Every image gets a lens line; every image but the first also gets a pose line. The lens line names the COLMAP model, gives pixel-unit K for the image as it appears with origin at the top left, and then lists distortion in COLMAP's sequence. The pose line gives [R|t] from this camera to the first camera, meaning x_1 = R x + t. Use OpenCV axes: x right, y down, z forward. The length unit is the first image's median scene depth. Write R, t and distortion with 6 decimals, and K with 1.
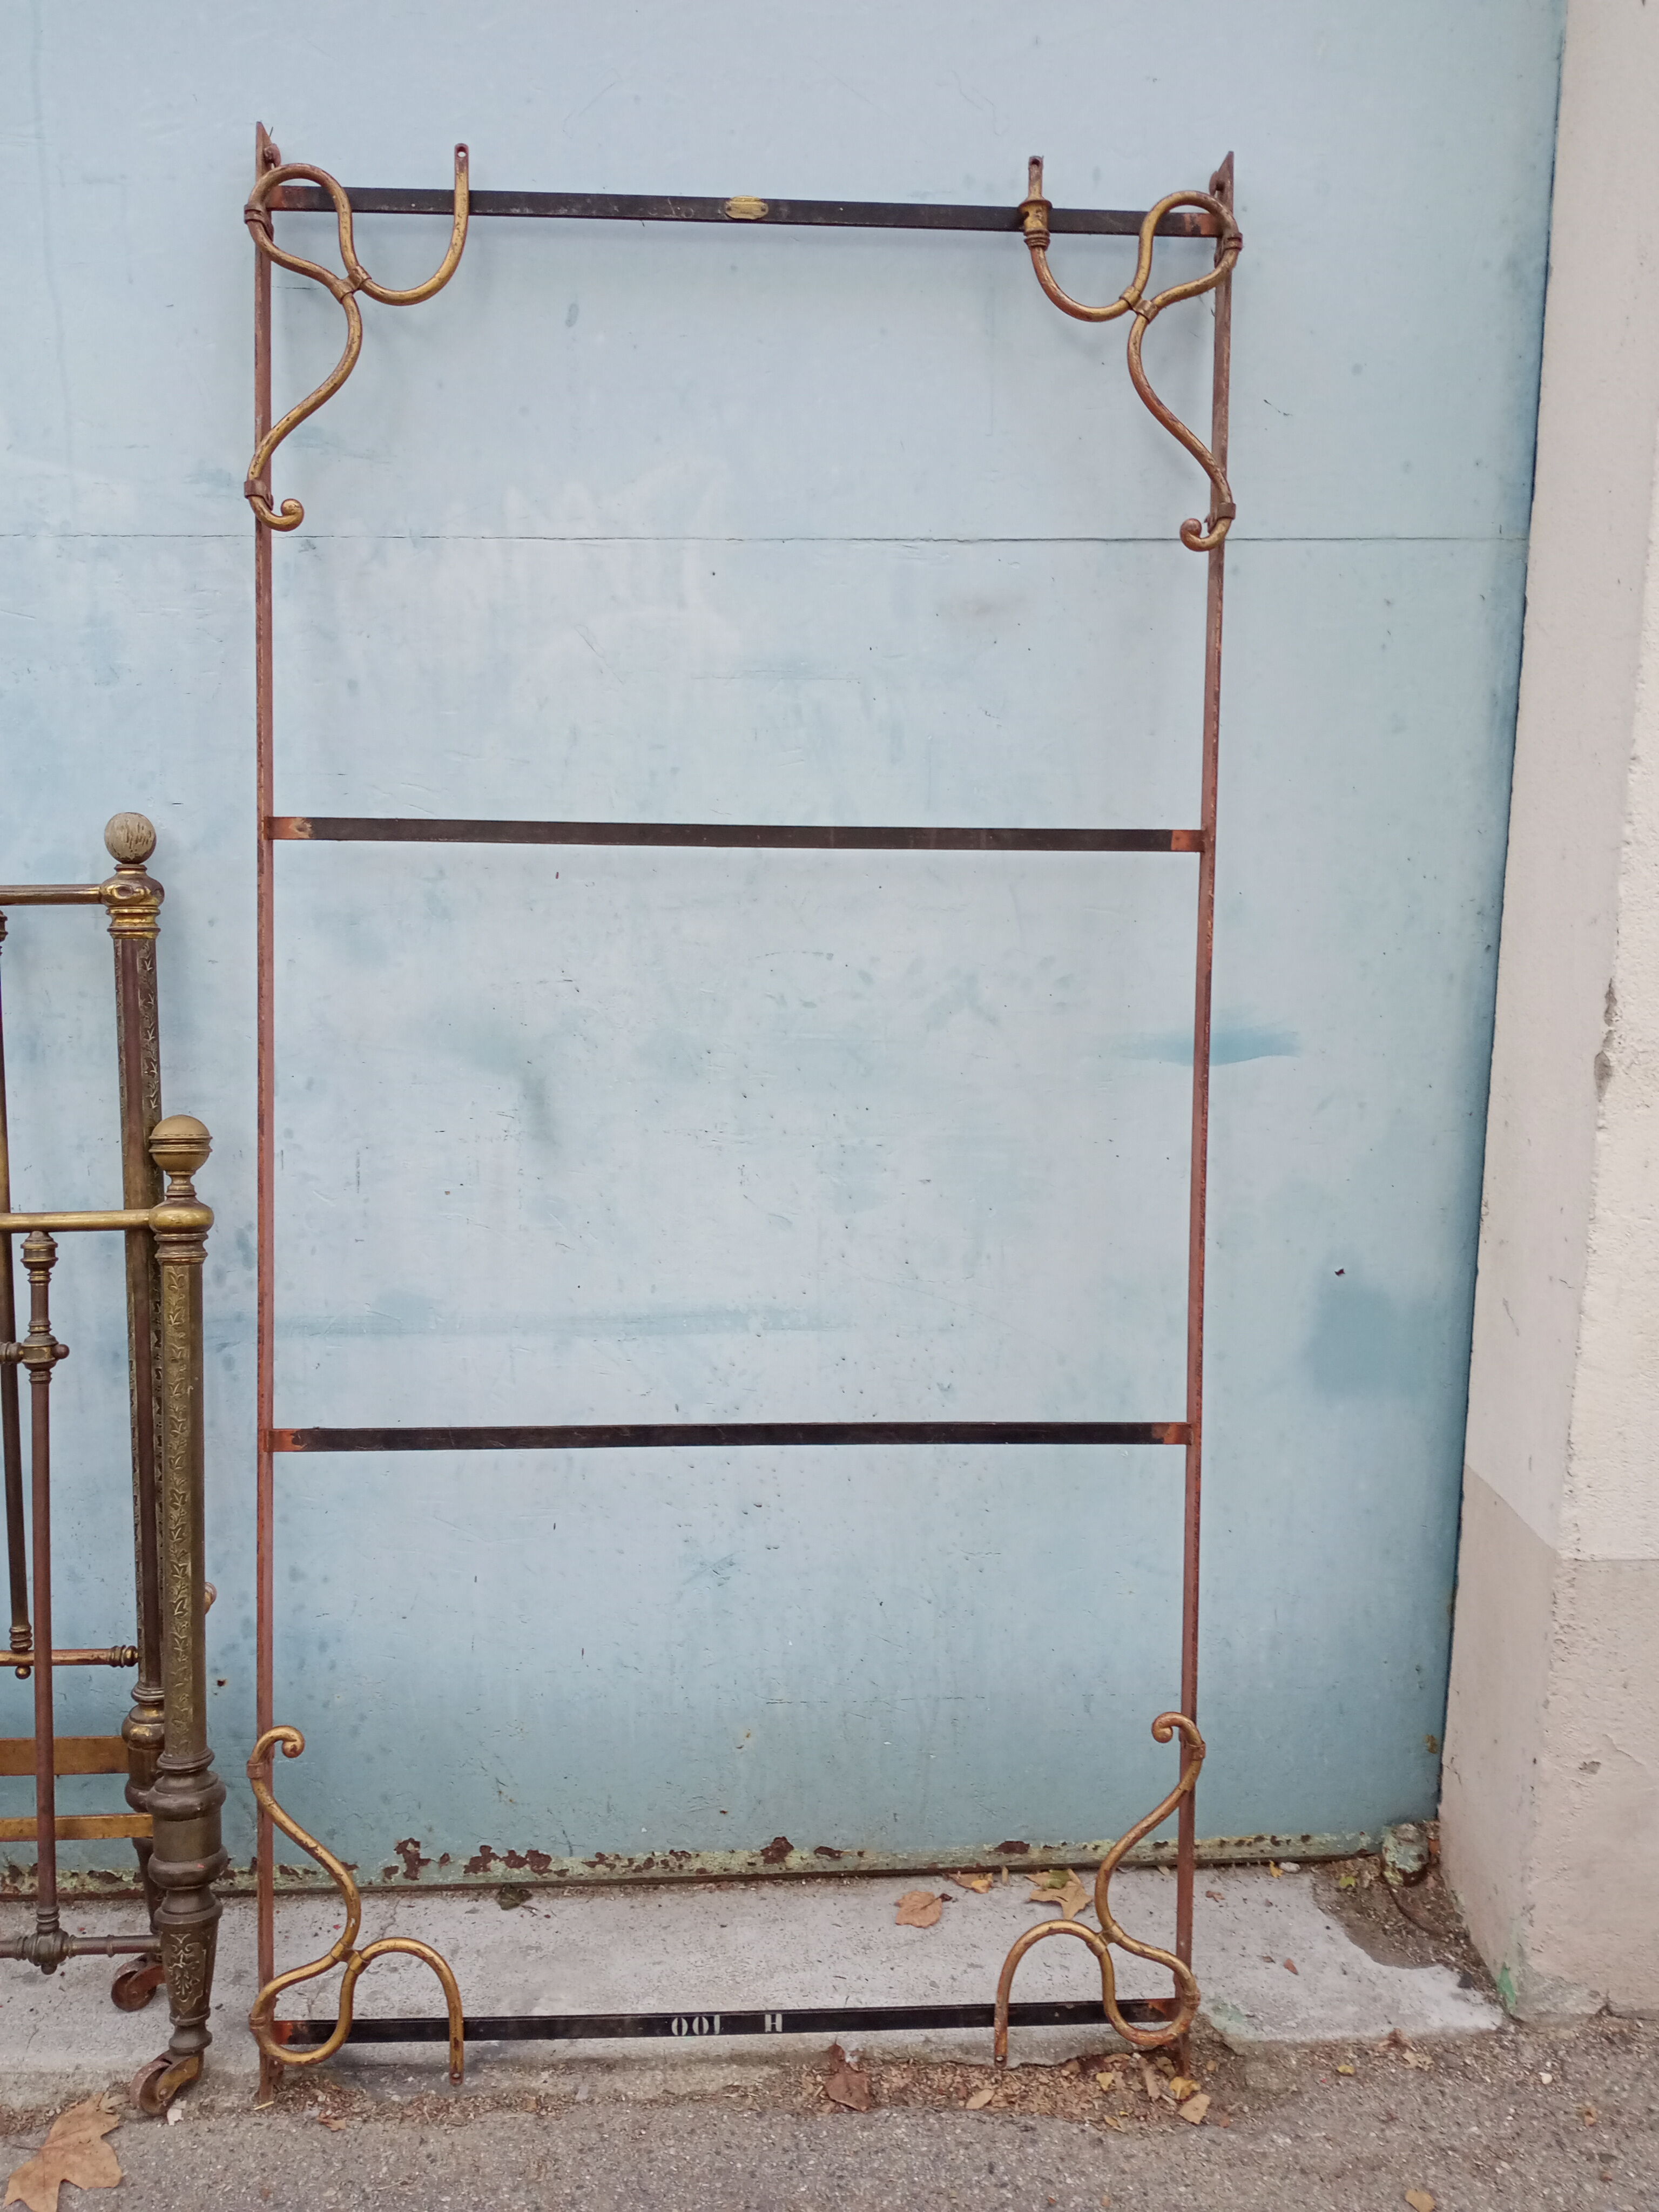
lens RADIAL K [[1854.3, 0, 829.5], [0, 1854.3, 1106.0], [0, 0, 1]] dist [0.083252, -0.168559]
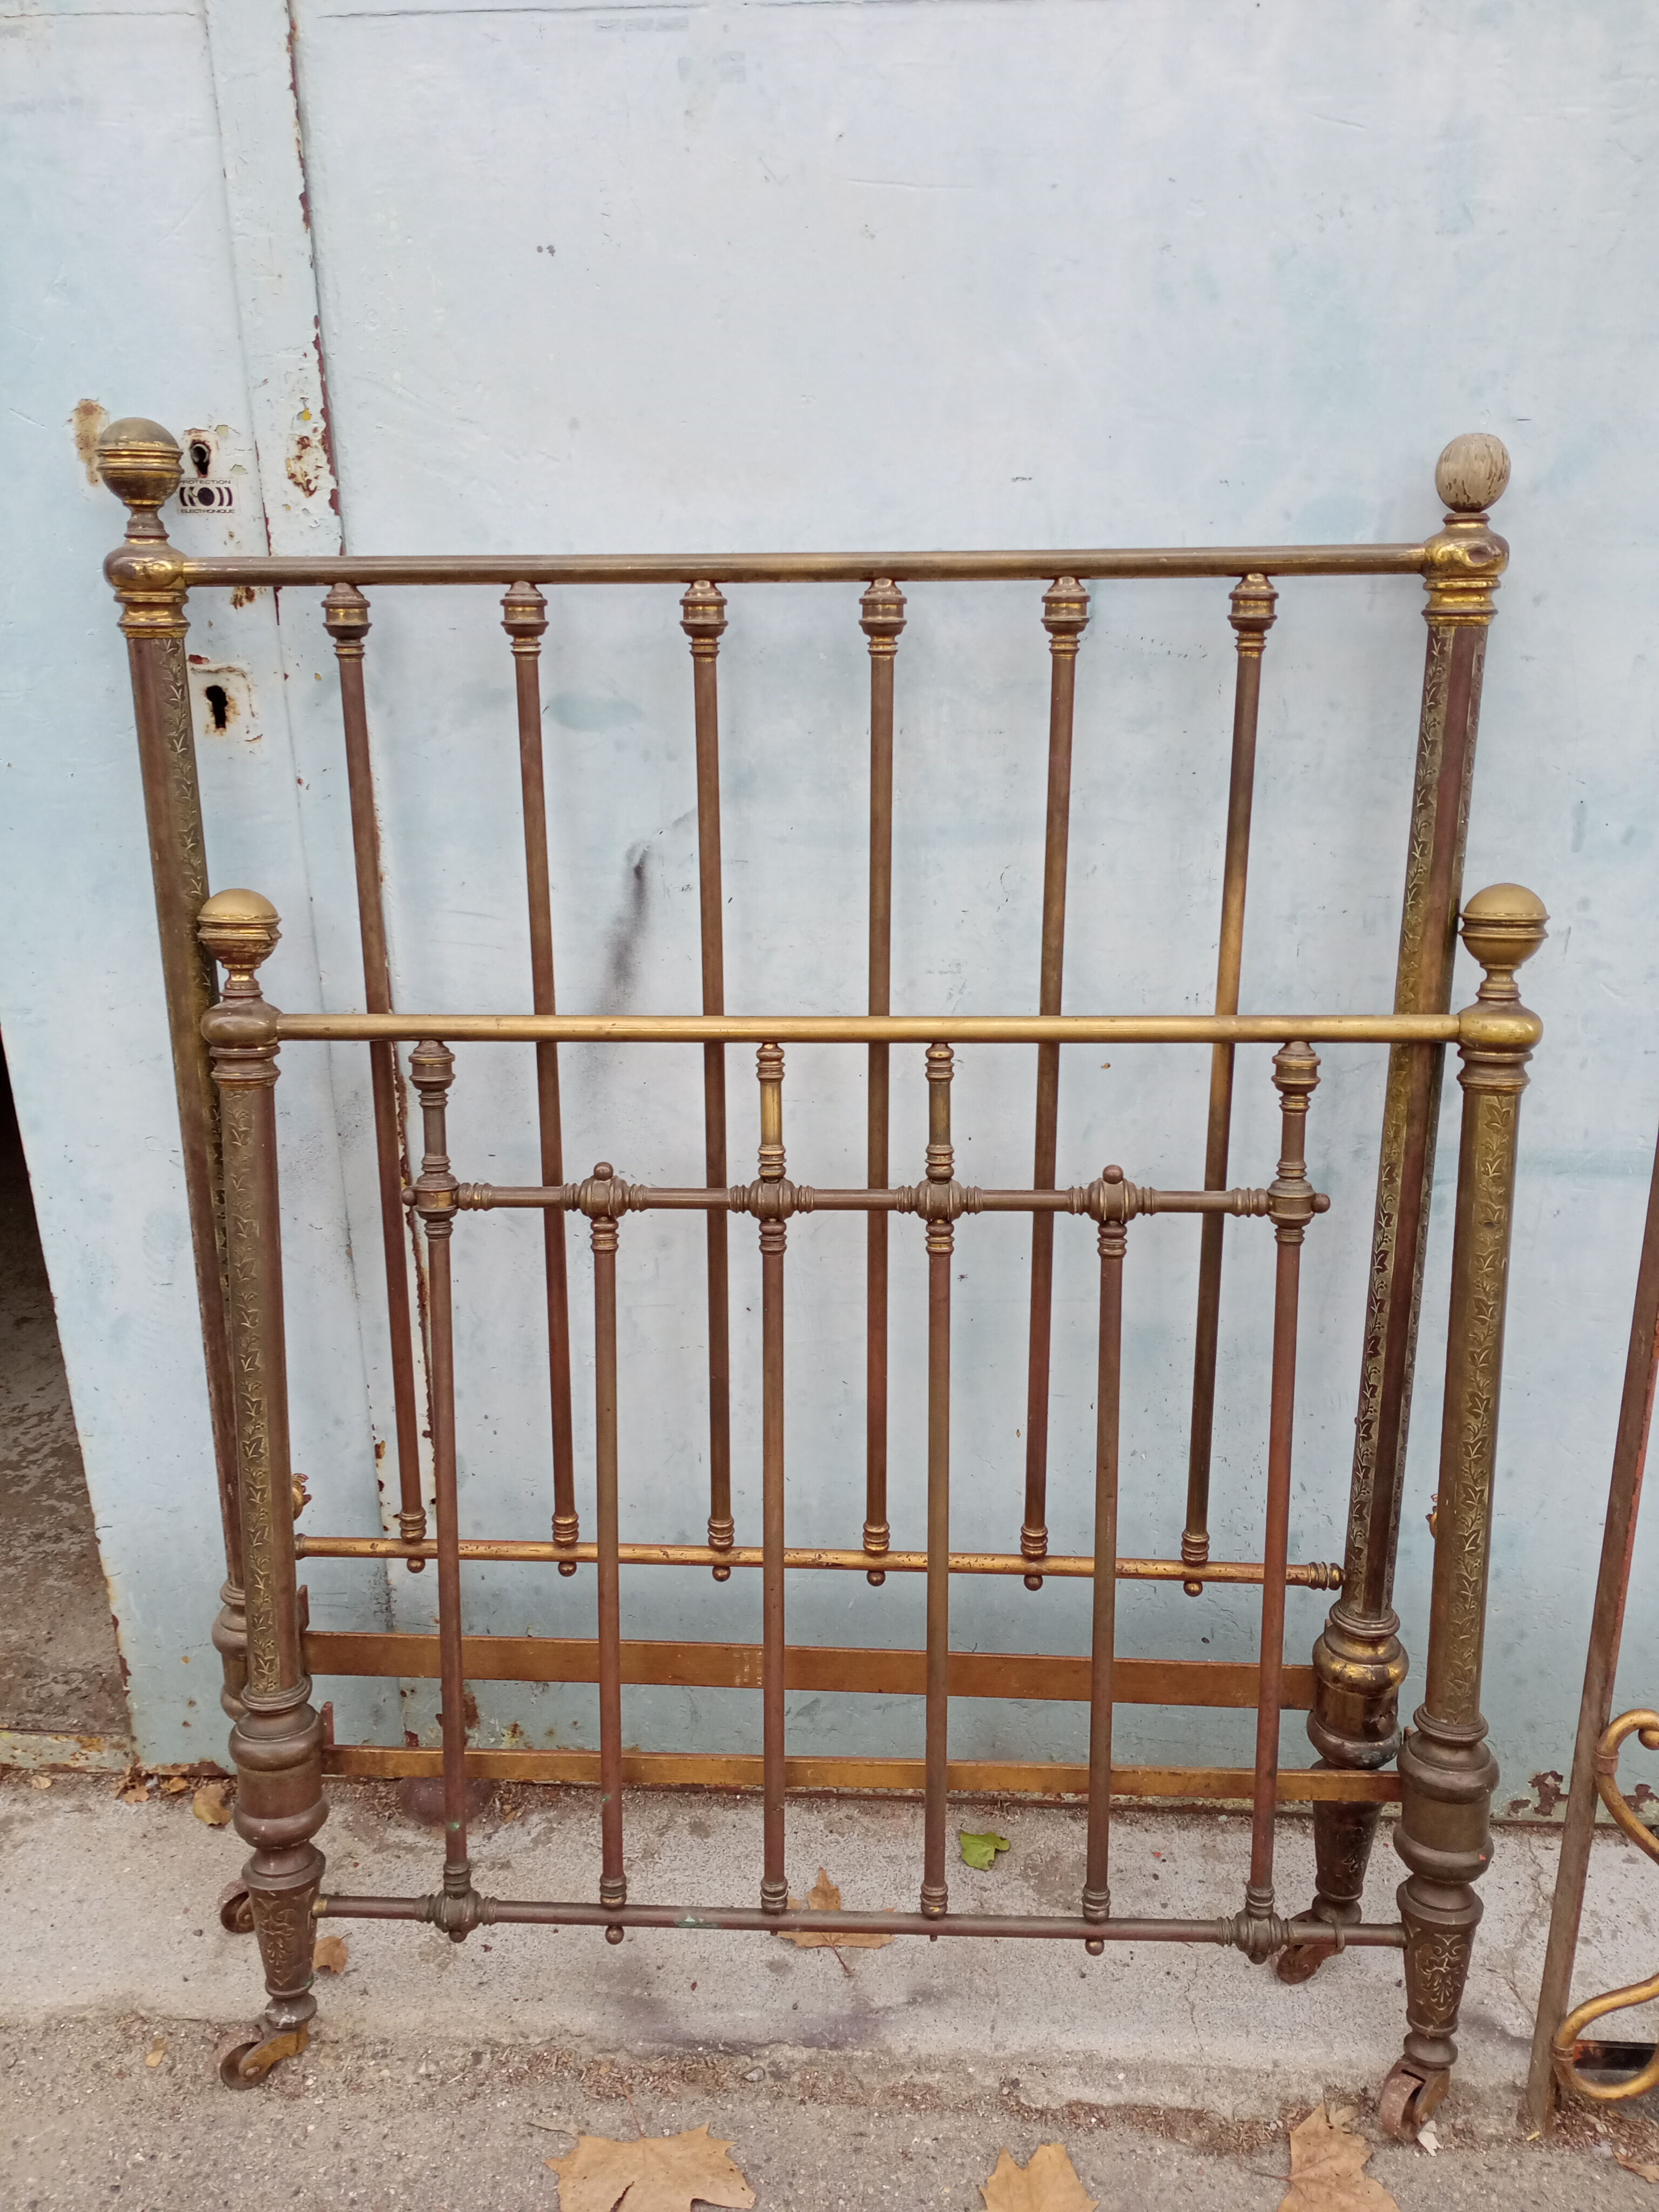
lens RADIAL K [[1821.8, 0, 811.5], [0, 1821.8, 1105.0], [0, 0, 1]] dist [0.070109, -0.135513]
pose [[0.993800, 0.036522, -0.105014, -0.527628], [-0.016292, 0.982149, 0.187398, -0.038491], [0.109983, -0.184525, 0.976655, 0.275317]]
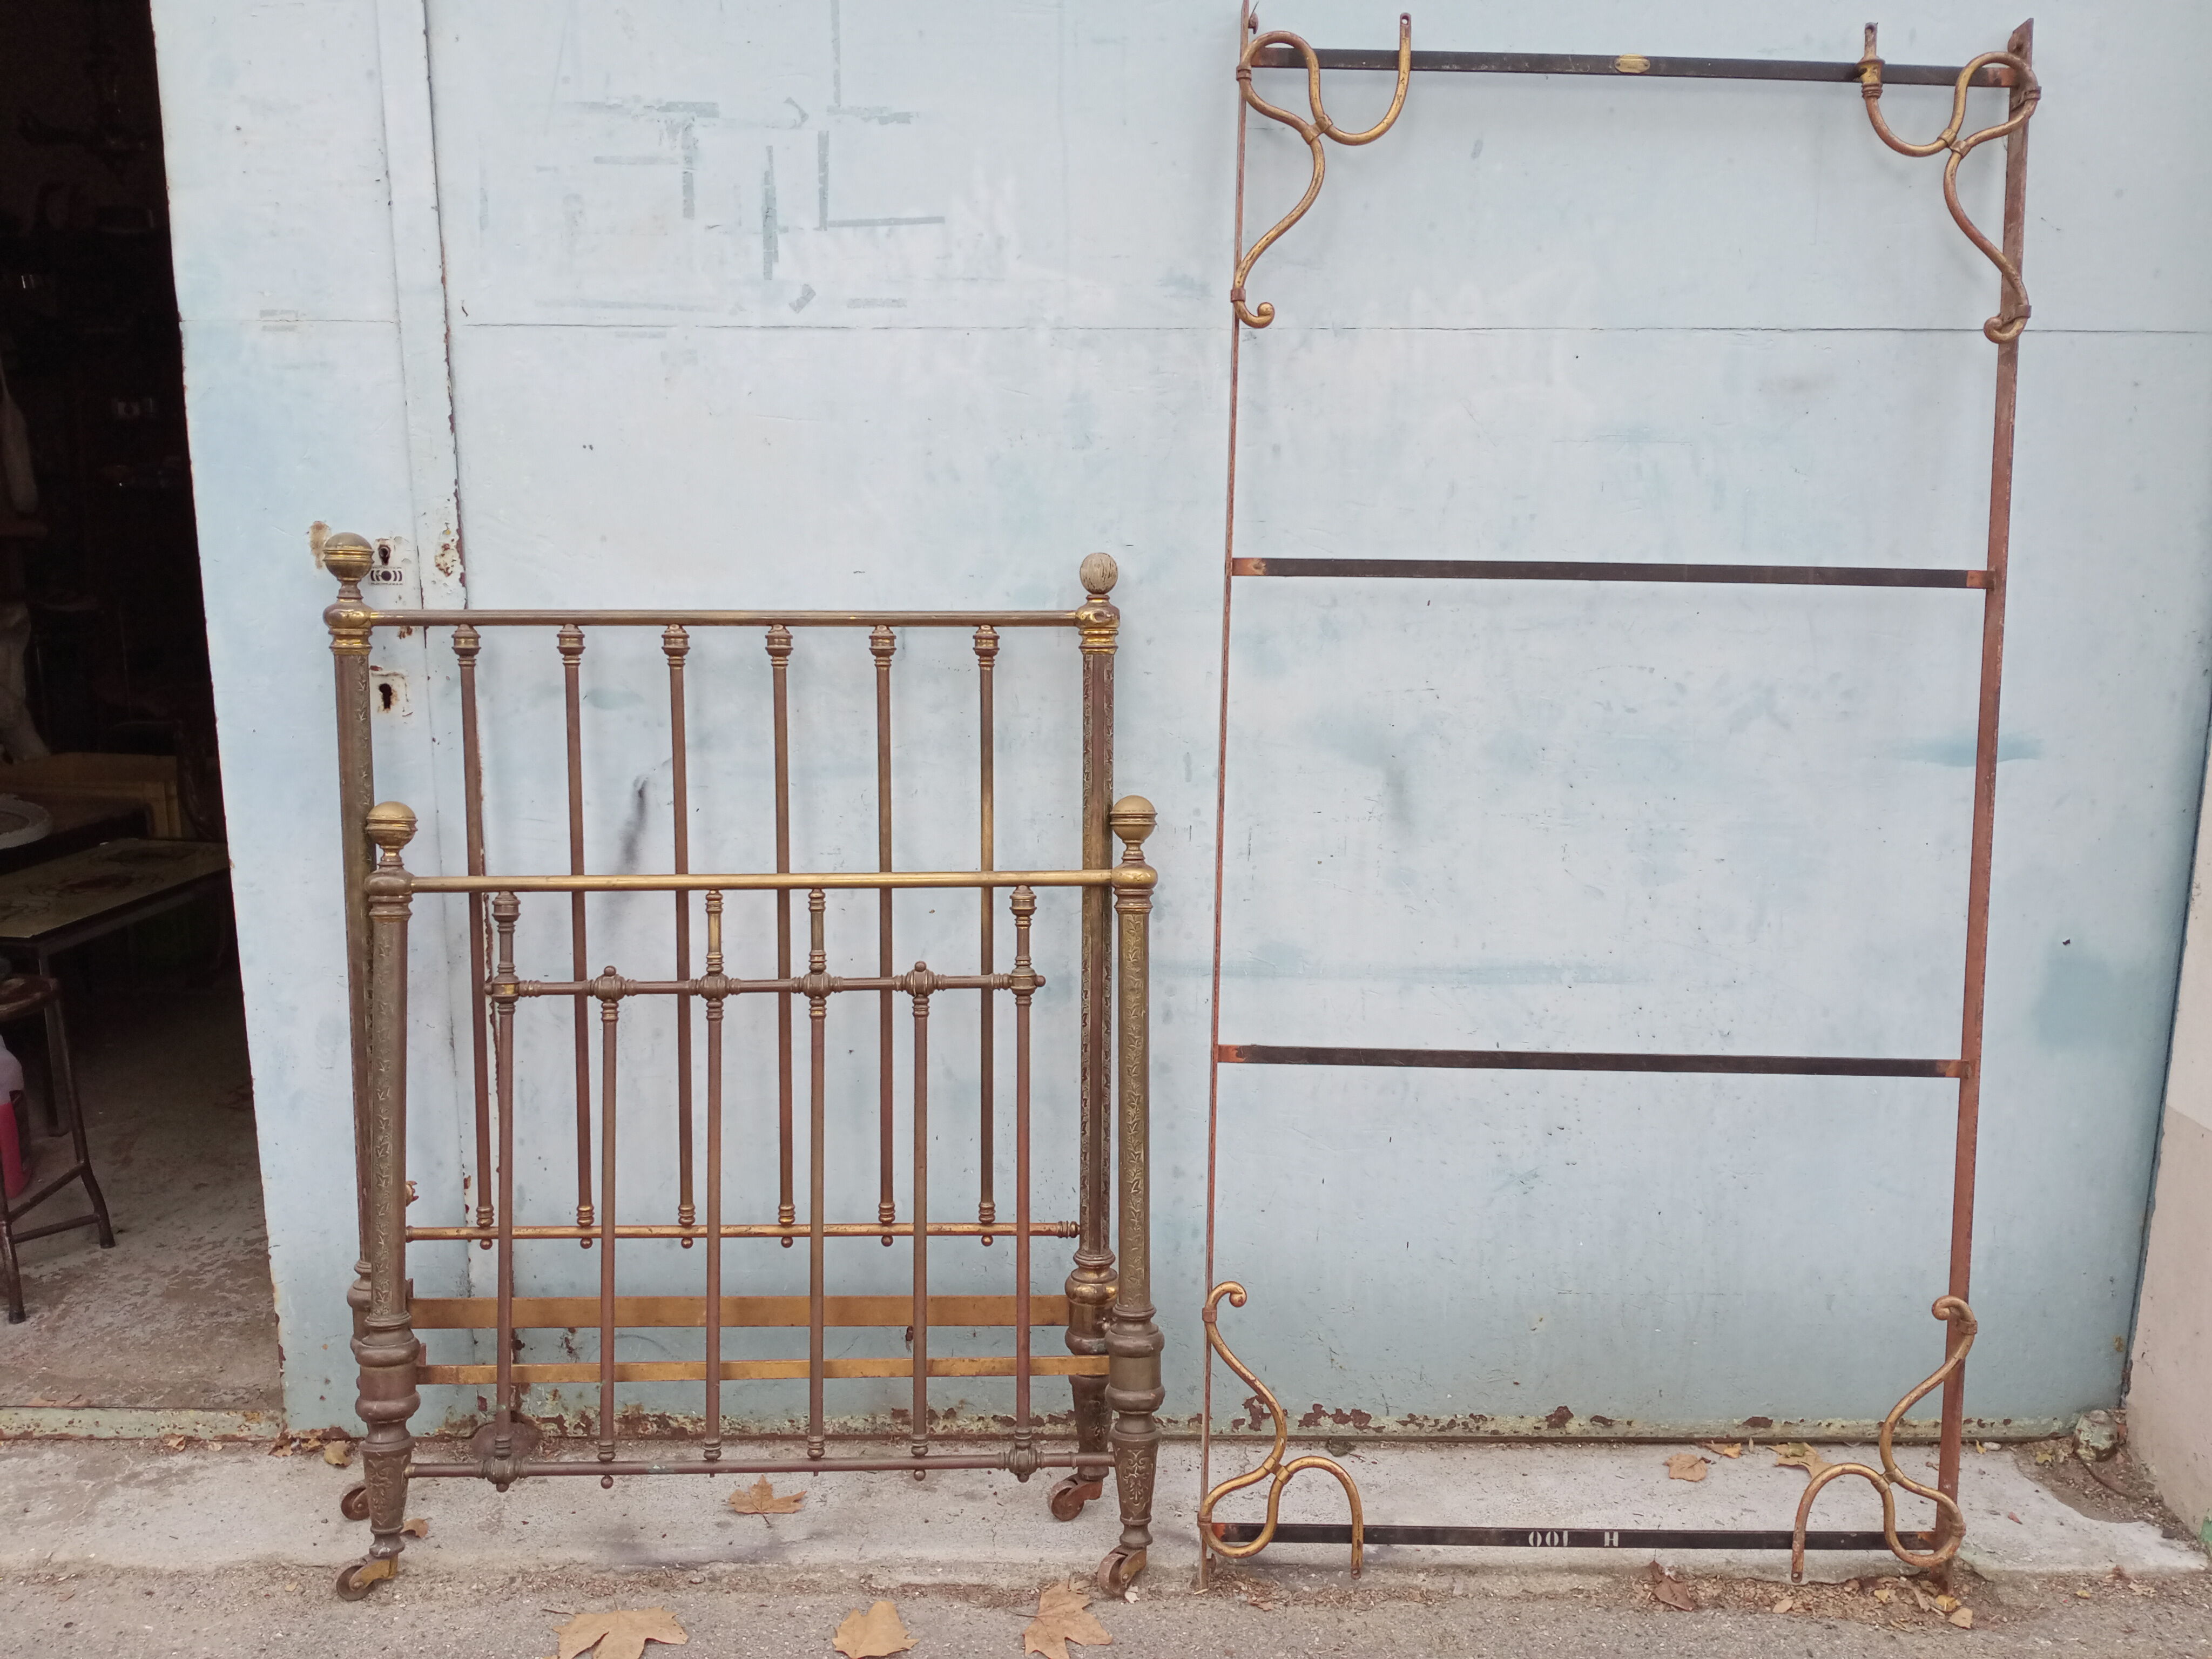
lens RADIAL K [[1854.3, 0, 1106.0], [0, 1854.3, 829.5], [0, 0, 1]] dist [0.083252, -0.168559]
pose [[0.998835, 0.016078, -0.045503, -0.306360], [-0.015698, 0.999839, 0.008695, 0.017528], [0.045636, -0.007971, 0.998926, -0.235033]]
